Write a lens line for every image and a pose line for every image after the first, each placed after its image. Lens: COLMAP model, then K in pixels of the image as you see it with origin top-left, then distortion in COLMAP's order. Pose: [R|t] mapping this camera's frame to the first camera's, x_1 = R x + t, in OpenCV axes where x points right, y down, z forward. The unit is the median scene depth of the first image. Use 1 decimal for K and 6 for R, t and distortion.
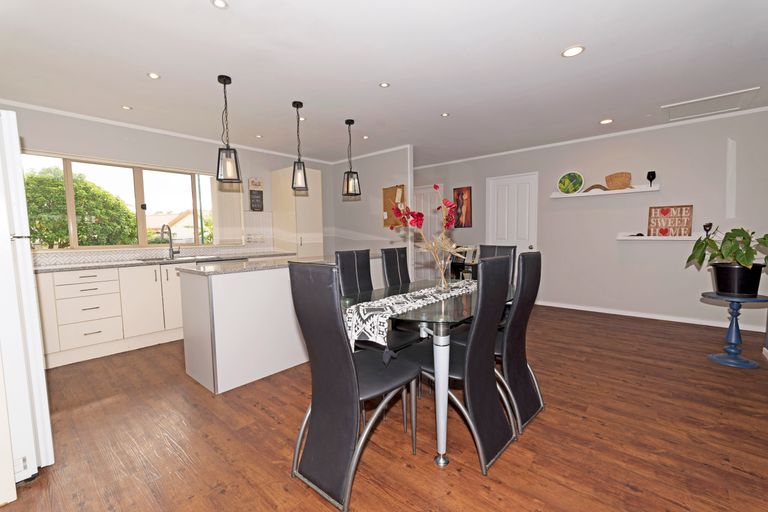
lens RADIAL K [[328.9, 0, 382.8], [0, 328.9, 258.0], [0, 0, 1]] dist [0.000578, 0.000438]
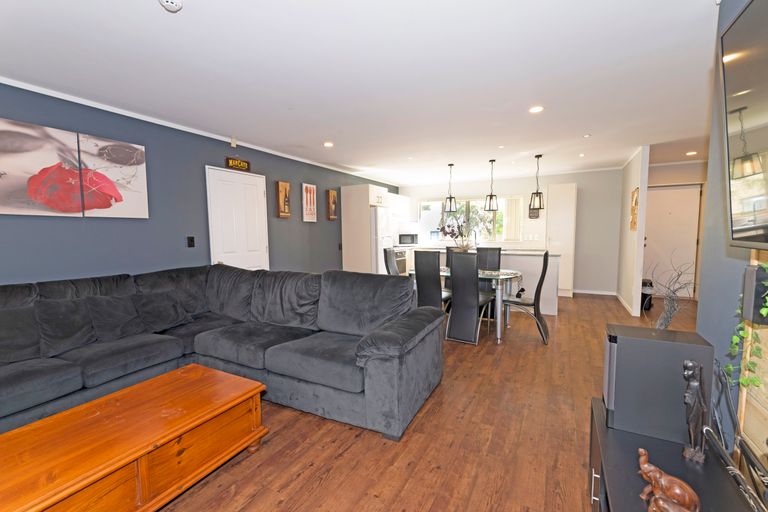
lens RADIAL K [[328.9, 0, 382.8], [0, 328.9, 258.0], [0, 0, 1]] dist [0.000578, 0.000438]
pose [[0.221377, 0.089417, -0.971080, 1.910033], [-0.067873, 0.994785, 0.076126, -0.082640], [0.972823, 0.049058, 0.226292, 0.118567]]
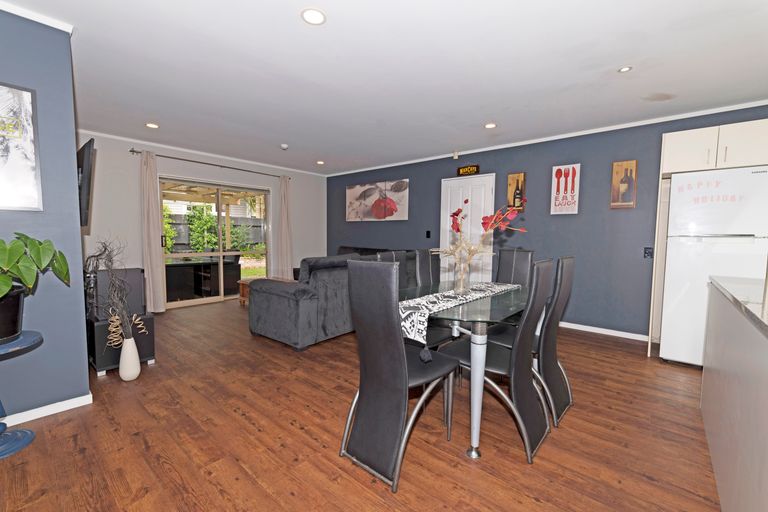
lens RADIAL K [[328.9, 0, 382.8], [0, 328.9, 258.0], [0, 0, 1]] dist [0.000578, 0.000438]
pose [[-0.999930, 0.004143, -0.011066, 0.441454], [0.002471, 0.989124, 0.147067, -0.159947], [0.011555, 0.147029, -0.989065, 2.009618]]
